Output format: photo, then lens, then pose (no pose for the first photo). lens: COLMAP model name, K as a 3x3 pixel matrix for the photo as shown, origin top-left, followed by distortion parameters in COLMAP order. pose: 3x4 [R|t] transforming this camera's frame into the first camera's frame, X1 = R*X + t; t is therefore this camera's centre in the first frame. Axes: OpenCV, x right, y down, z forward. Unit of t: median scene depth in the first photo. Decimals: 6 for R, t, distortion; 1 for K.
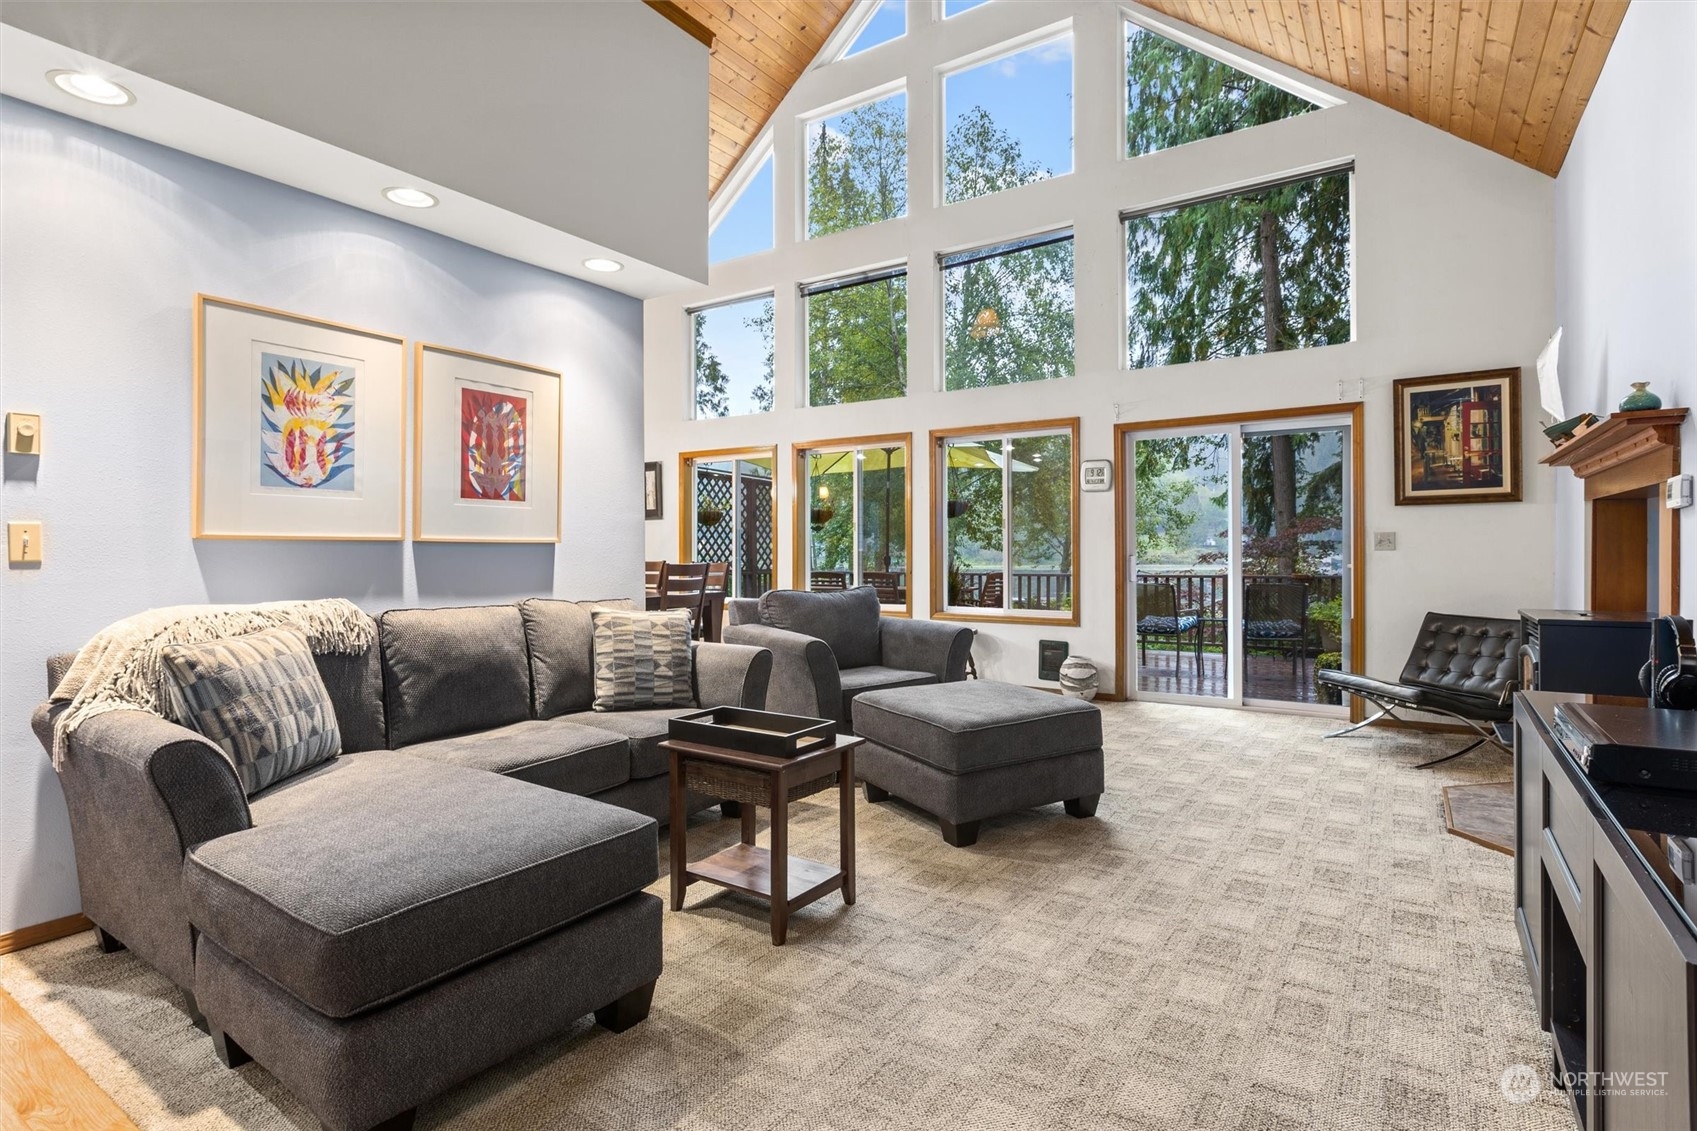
lens RADIAL K [[828.1, 0, 848.1], [0, 828.1, 547.1], [0, 0, 1]] dist [-0.001660, 0.000040]
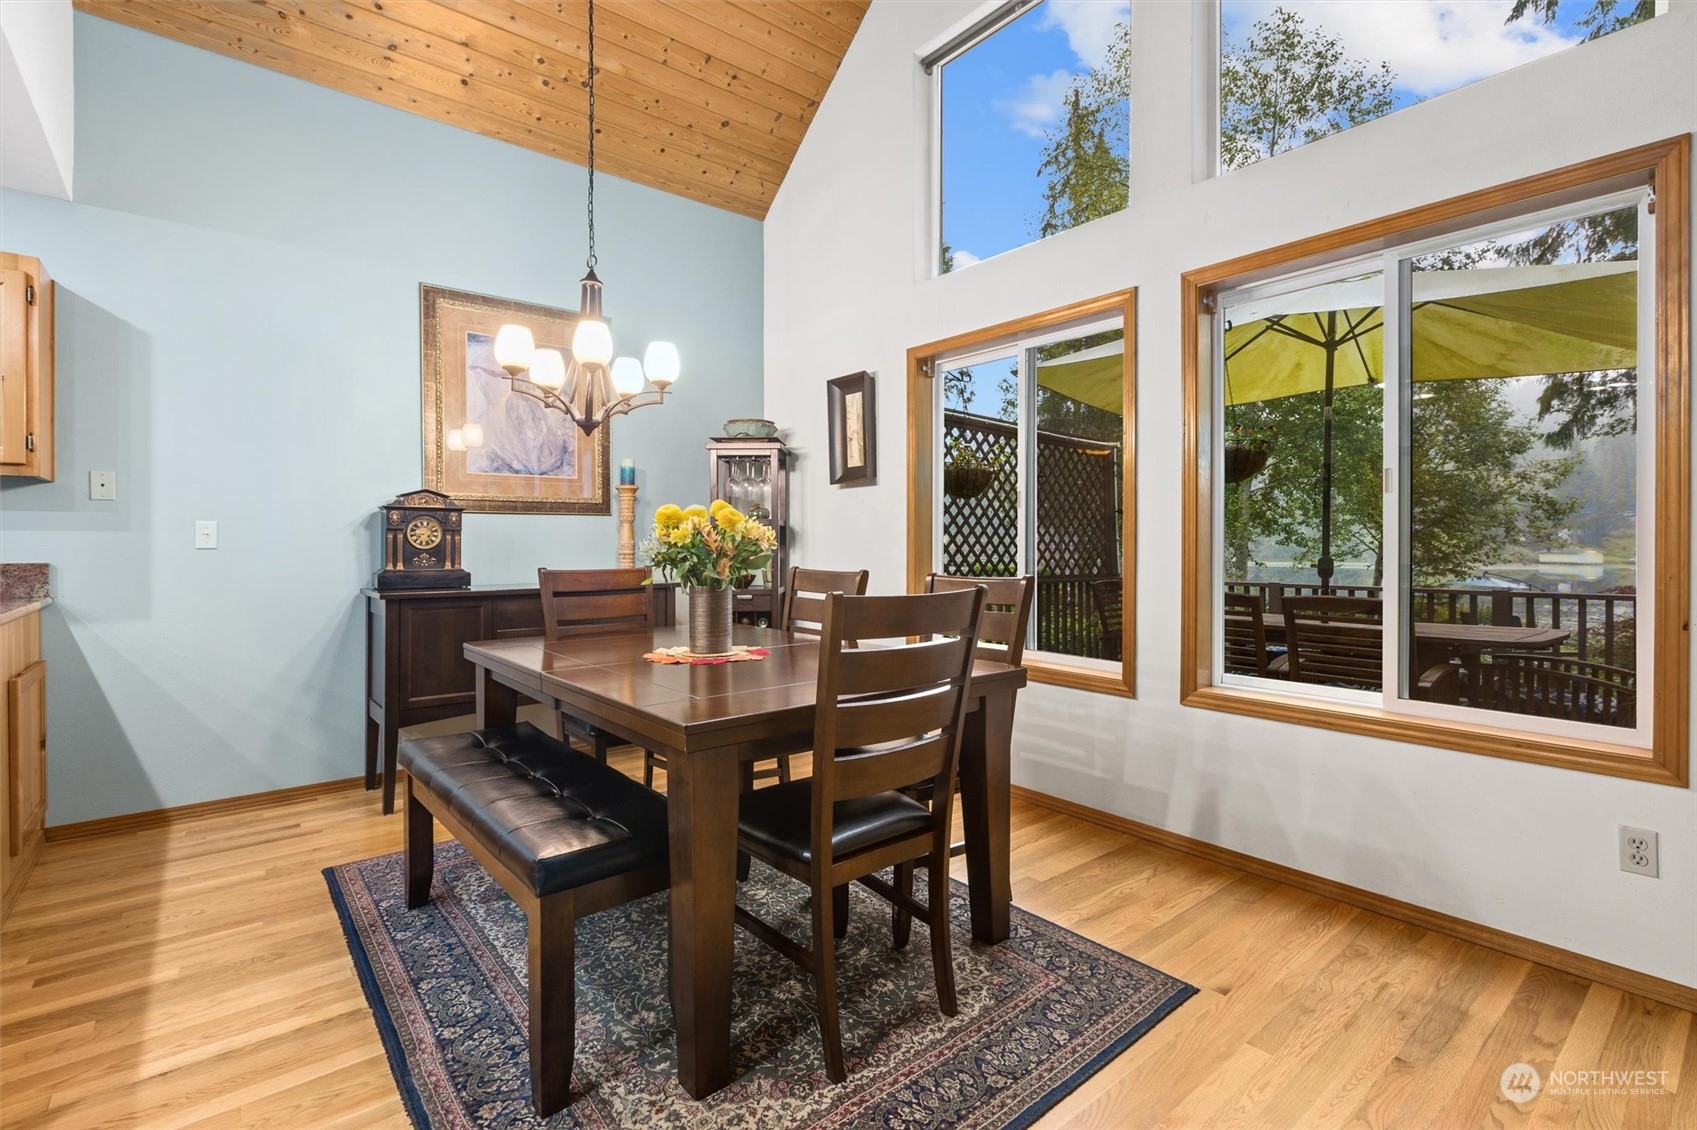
lens RADIAL K [[828.1, 0, 848.1], [0, 828.1, 546.6], [0, 0, 1]] dist [-0.001660, 0.000040]
pose [[0.957272, 0.001820, -0.289183, -0.072631], [-0.000453, 0.999988, 0.004792, 0.001995], [0.289189, -0.004456, 0.957262, 0.397143]]
